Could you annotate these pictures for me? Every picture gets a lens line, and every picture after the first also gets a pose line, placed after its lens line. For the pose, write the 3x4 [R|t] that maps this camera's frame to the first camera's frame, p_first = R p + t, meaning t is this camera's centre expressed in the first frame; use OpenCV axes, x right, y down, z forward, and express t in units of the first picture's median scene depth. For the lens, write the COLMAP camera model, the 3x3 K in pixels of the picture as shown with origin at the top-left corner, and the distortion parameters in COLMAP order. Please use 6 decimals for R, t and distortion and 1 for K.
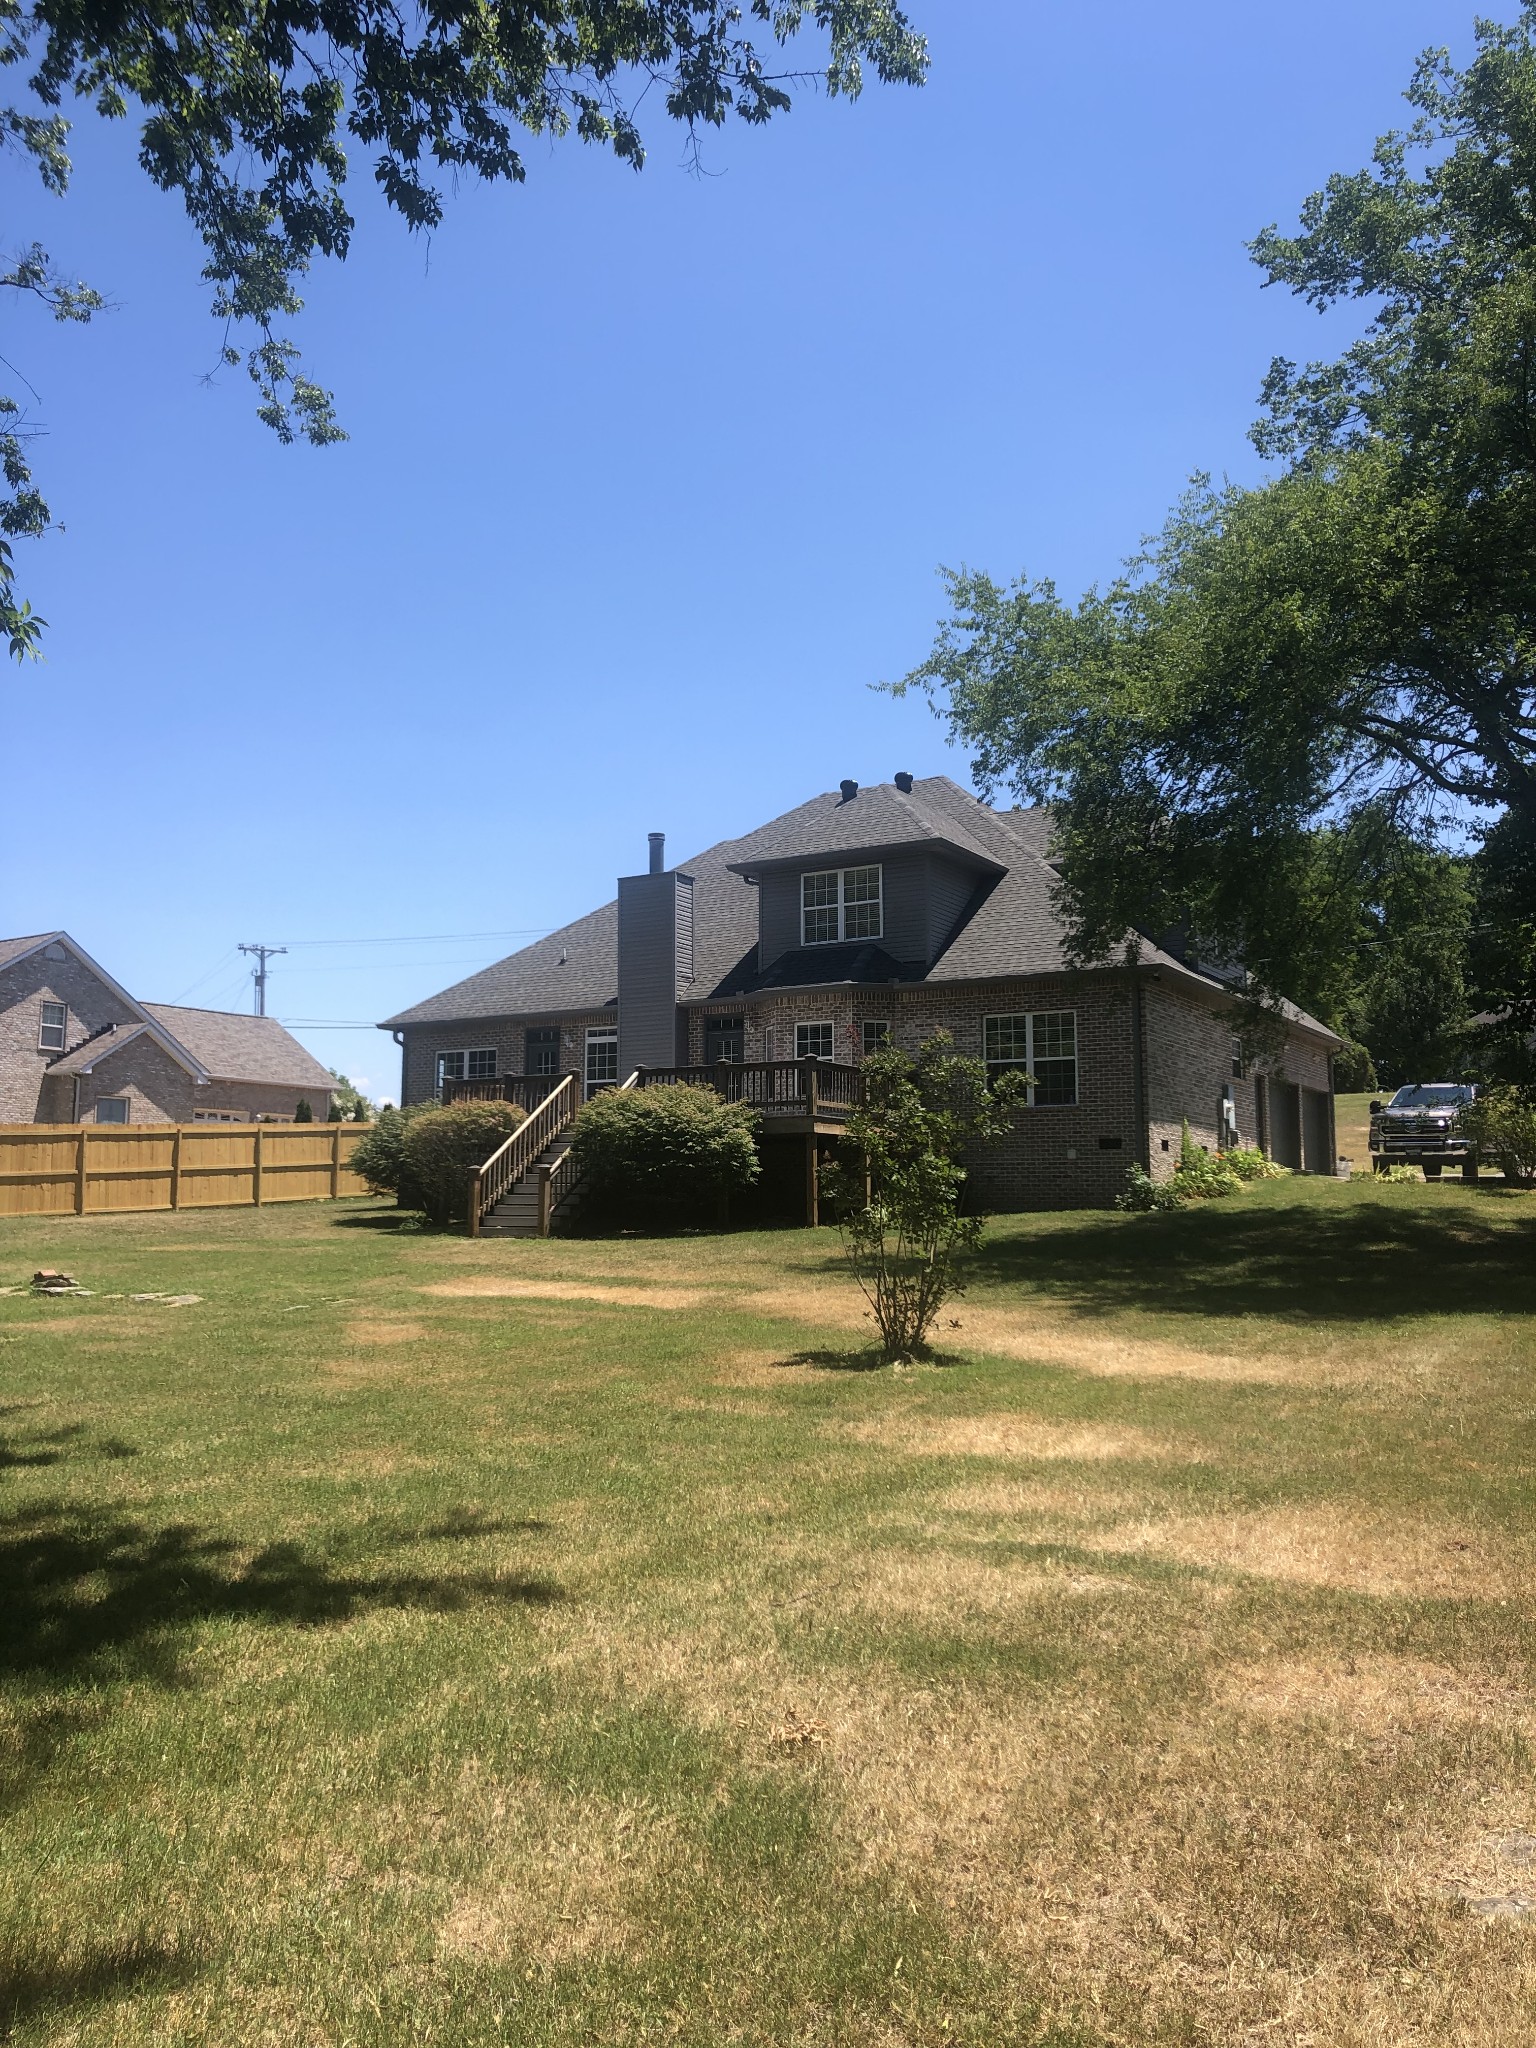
lens RADIAL K [[1707.1, 0, 754.1], [0, 1707.1, 1014.8], [0, 0, 1]] dist [0.039163, -0.022337]
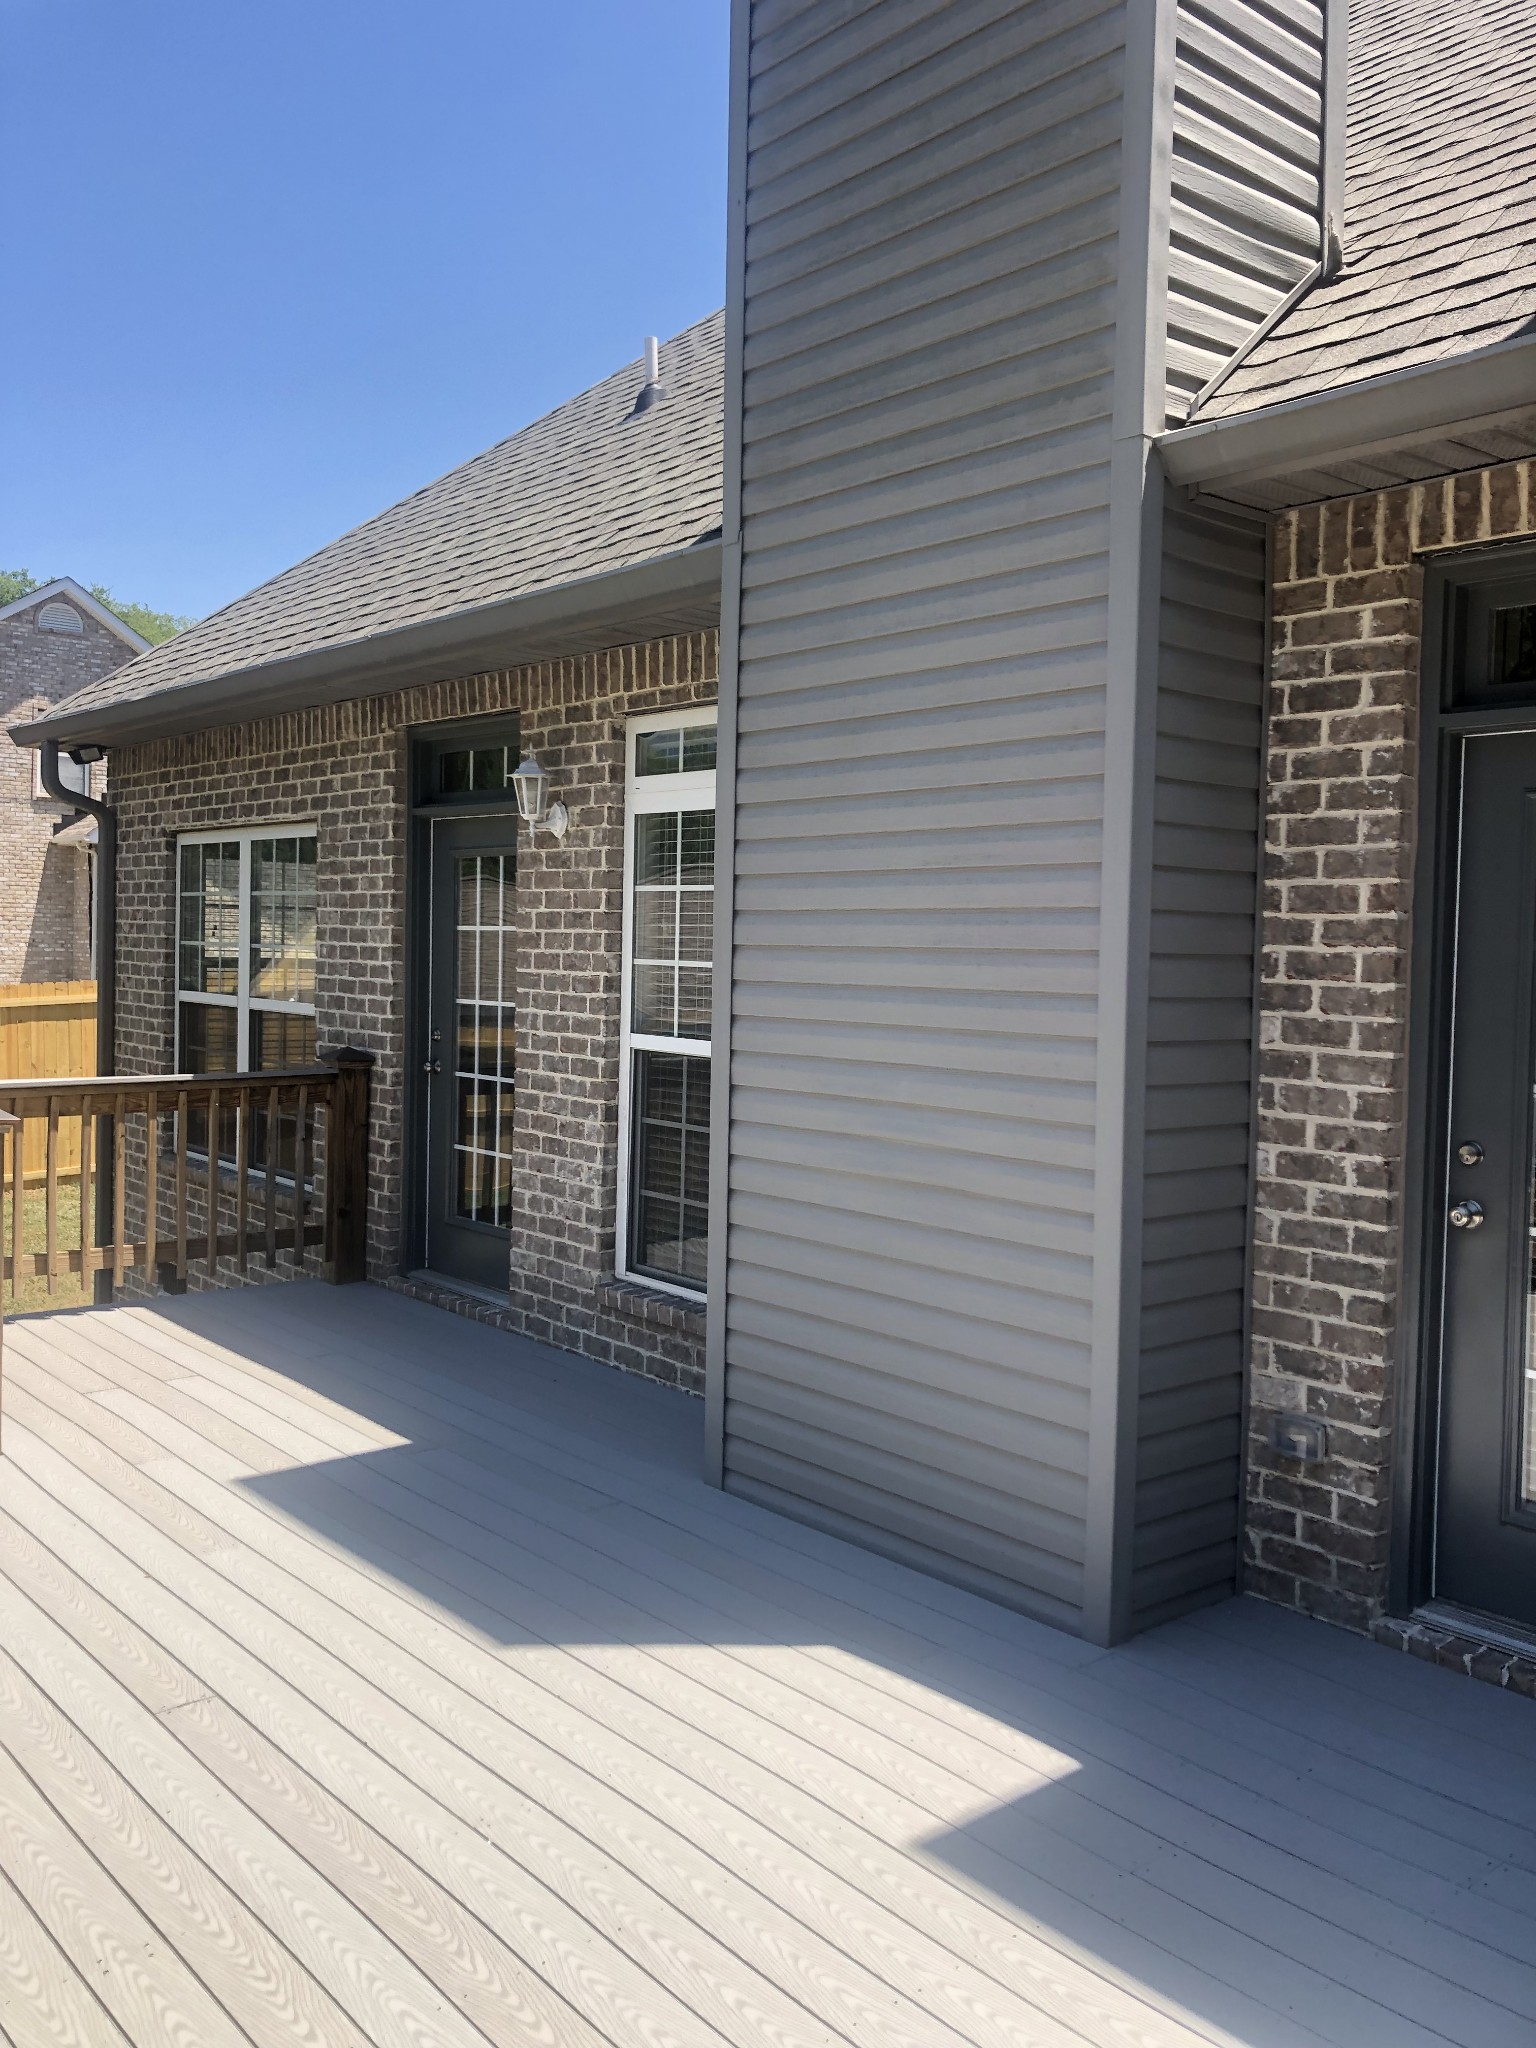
lens RADIAL K [[1707.1, 0, 769.6], [0, 1707.1, 1018.0], [0, 0, 1]] dist [0.039163, -0.022337]
pose [[0.949699, 0.032997, -0.311421, -0.034190], [0.017328, 0.987373, 0.157461, 0.011216], [0.312685, -0.154937, 0.937135, 0.900083]]
